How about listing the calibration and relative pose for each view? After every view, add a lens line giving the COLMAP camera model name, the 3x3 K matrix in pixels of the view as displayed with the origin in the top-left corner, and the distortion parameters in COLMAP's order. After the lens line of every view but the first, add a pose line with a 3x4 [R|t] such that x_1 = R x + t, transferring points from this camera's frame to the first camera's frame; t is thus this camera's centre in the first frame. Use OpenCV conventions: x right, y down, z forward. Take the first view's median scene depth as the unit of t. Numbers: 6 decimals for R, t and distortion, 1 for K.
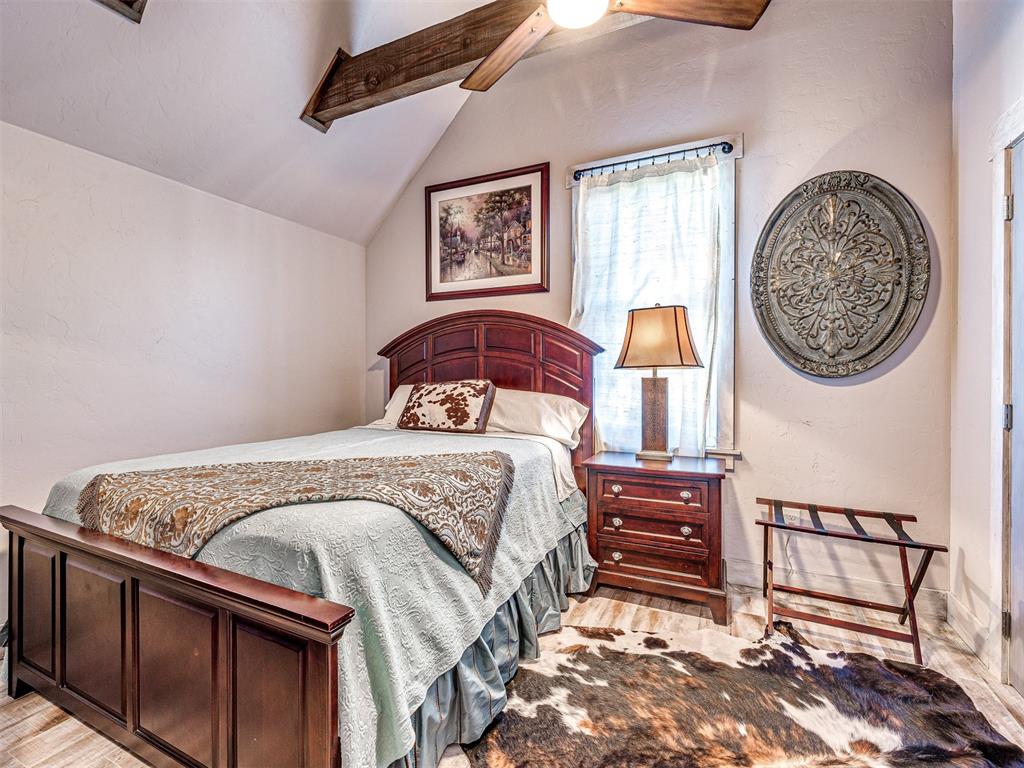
lens RADIAL K [[456.4, 0, 498.7], [0, 456.4, 378.1], [0, 0, 1]] dist [0.000379, 0.000762]
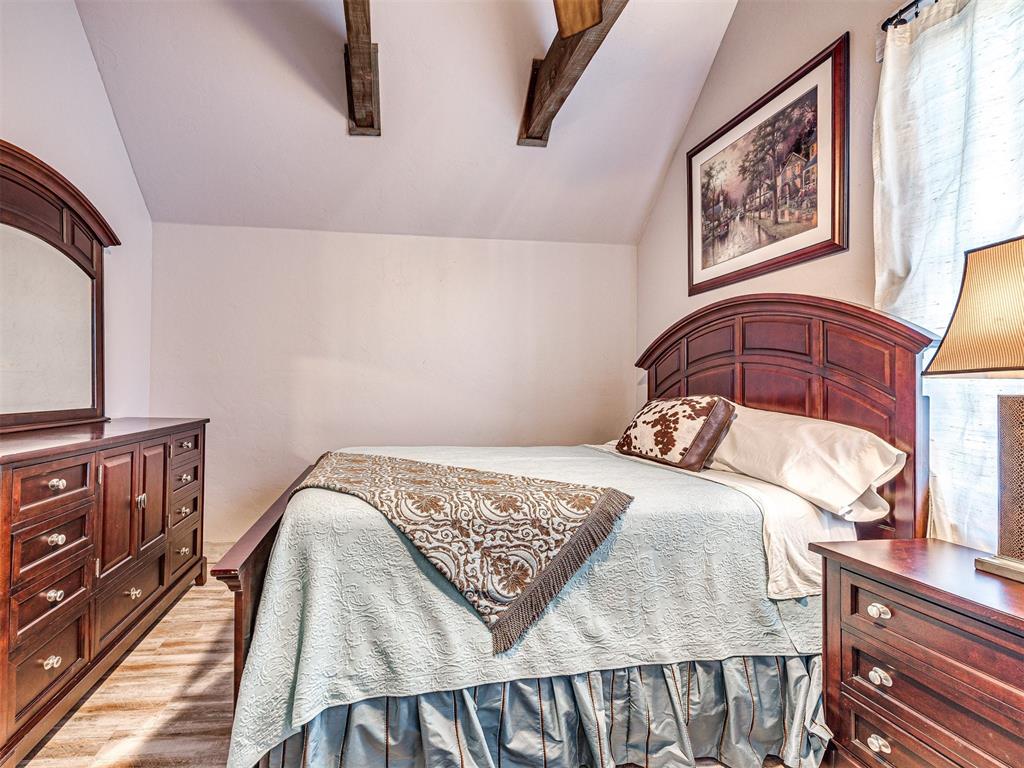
lens RADIAL K [[497.8, 0, 511.2], [0, 497.8, 388.4], [0, 0, 1]] dist [-0.002876, -0.000192]
pose [[0.556298, 0.001802, -0.830981, 0.453028], [-0.016388, 0.999827, -0.008803, 0.004163], [0.830821, 0.018515, 0.556231, 0.316584]]
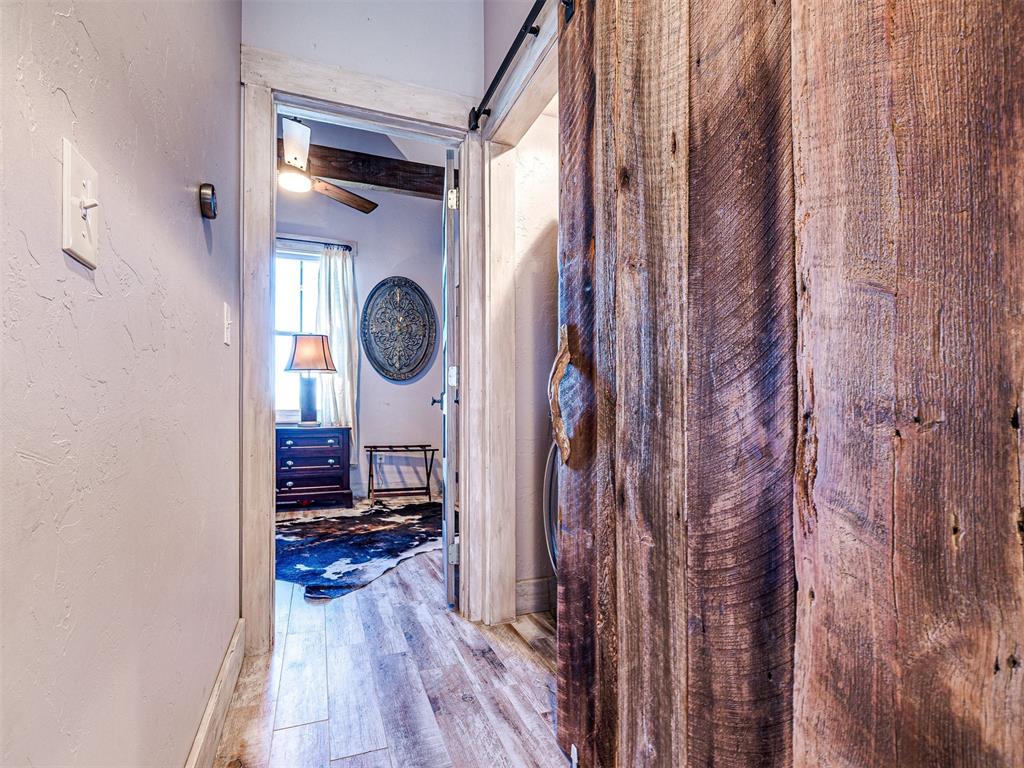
lens RADIAL K [[497.8, 0, 511.2], [0, 497.8, 388.4], [0, 0, 1]] dist [-0.002876, -0.000192]
pose [[0.659487, 0.028074, 0.751192, -0.517657], [0.013100, 0.998721, -0.048826, 0.134536], [-0.751602, 0.042041, 0.658276, -0.715381]]
